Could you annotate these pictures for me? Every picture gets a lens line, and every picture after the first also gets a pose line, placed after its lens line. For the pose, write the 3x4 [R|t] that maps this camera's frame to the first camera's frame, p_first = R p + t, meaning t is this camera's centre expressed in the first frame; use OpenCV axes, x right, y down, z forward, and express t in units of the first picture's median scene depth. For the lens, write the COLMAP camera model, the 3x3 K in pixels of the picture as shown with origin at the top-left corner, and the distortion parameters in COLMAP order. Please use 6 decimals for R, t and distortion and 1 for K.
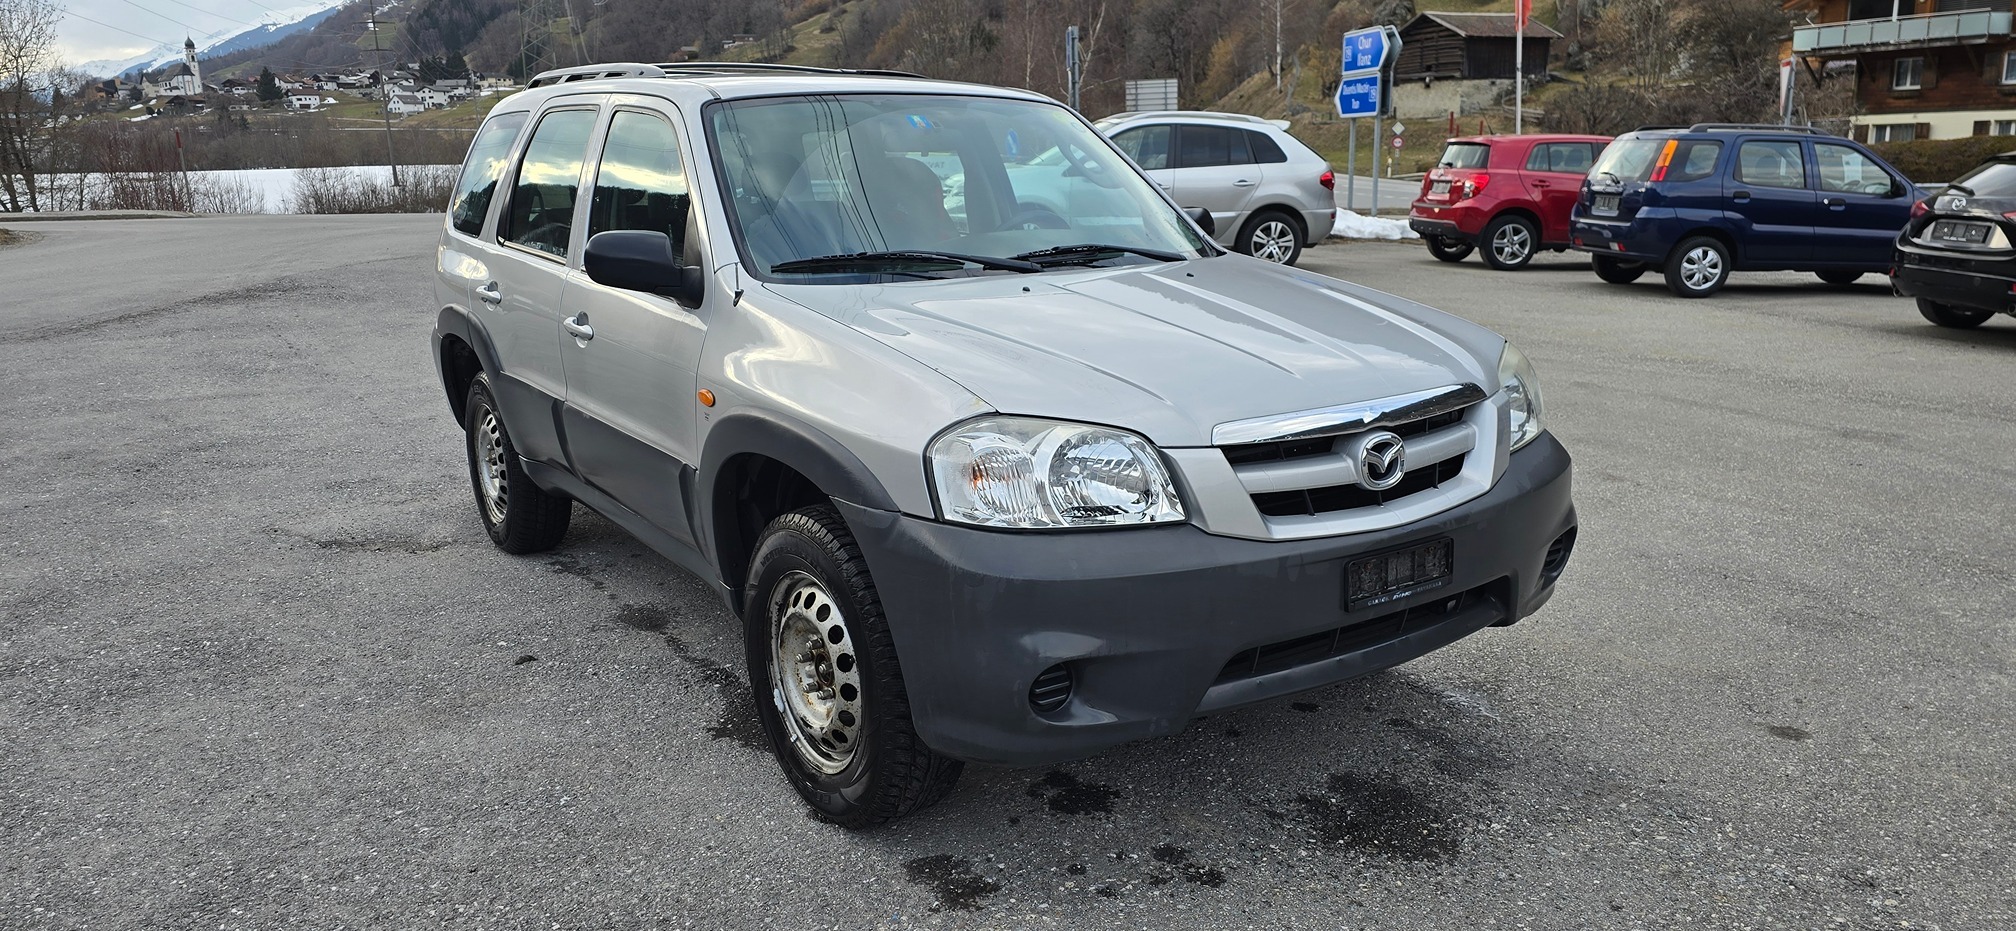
lens RADIAL K [[1328.7, 0, 1008.0], [0, 1328.7, 465.5], [0, 0, 1]] dist [0.076573, -0.070956]
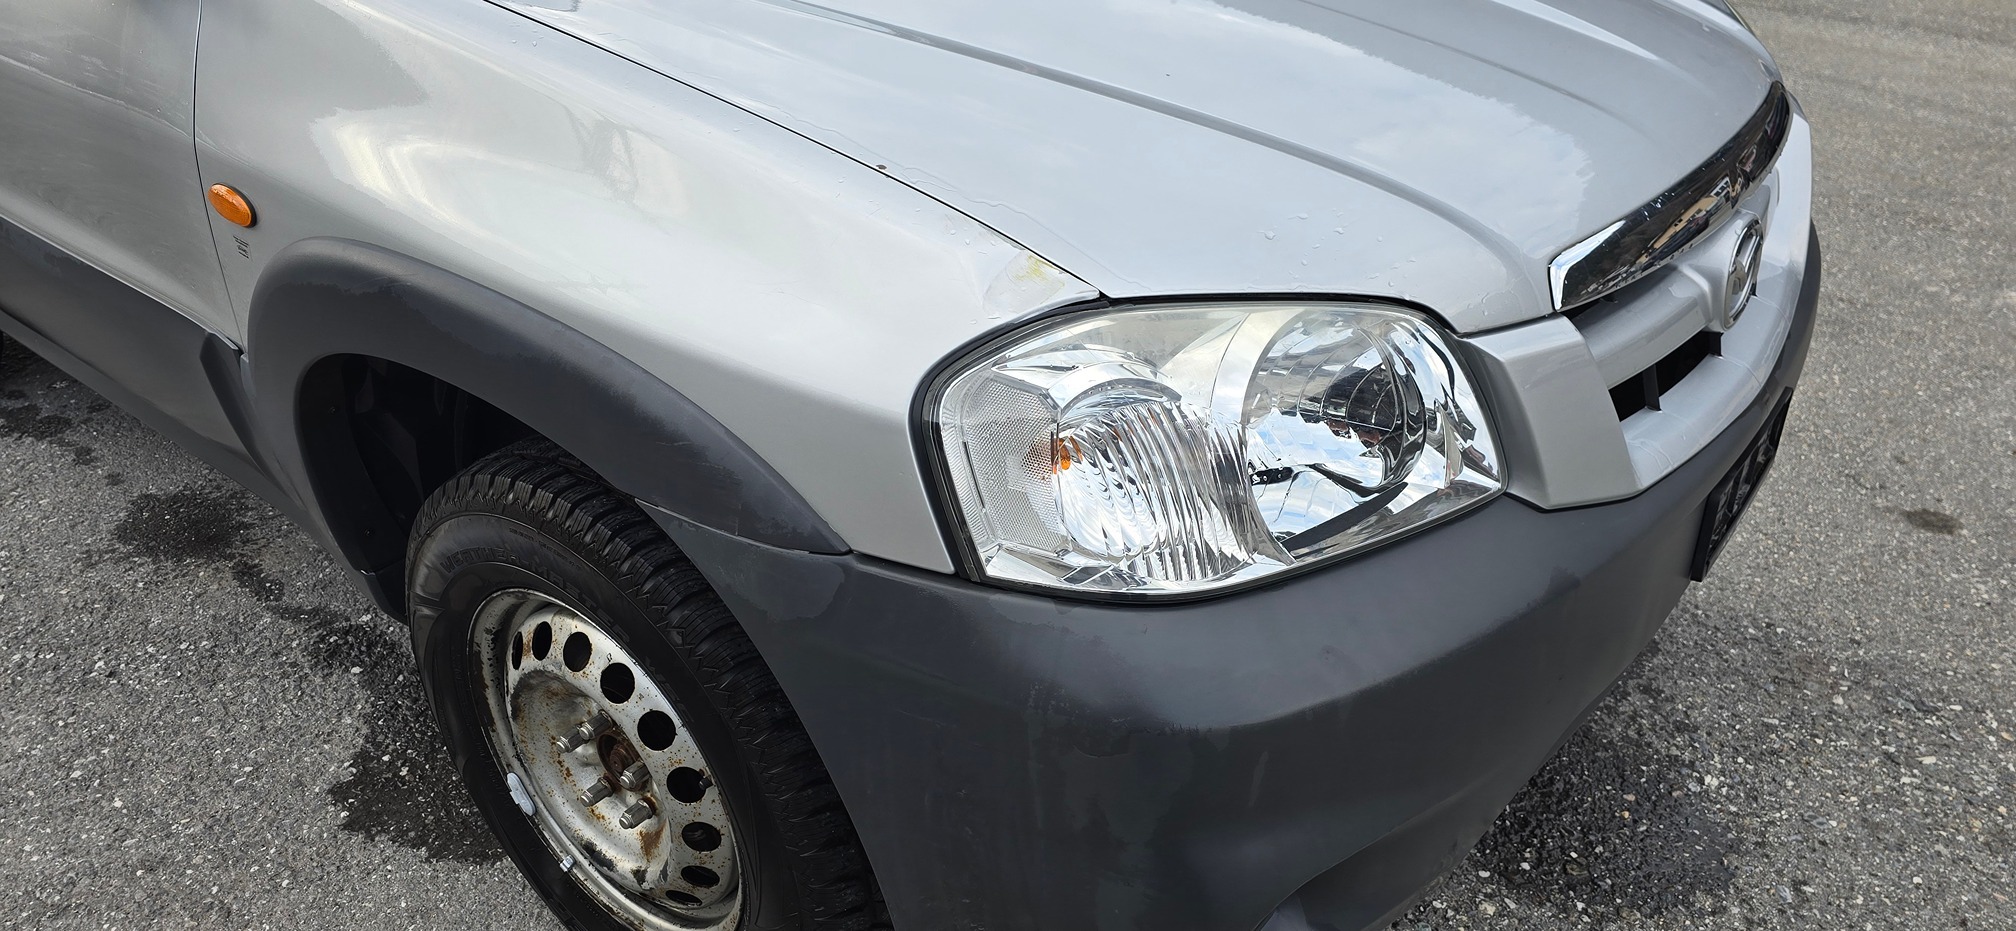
lens RADIAL K [[1361.7, 0, 1008.0], [0, 1361.7, 465.5], [0, 0, 1]] dist [-0.004065, -0.002389]
pose [[0.955534, -0.135626, 0.261840, -0.117740], [0.056380, 0.955599, 0.289228, -0.087881], [-0.289441, -0.261605, 0.920754, 0.522043]]
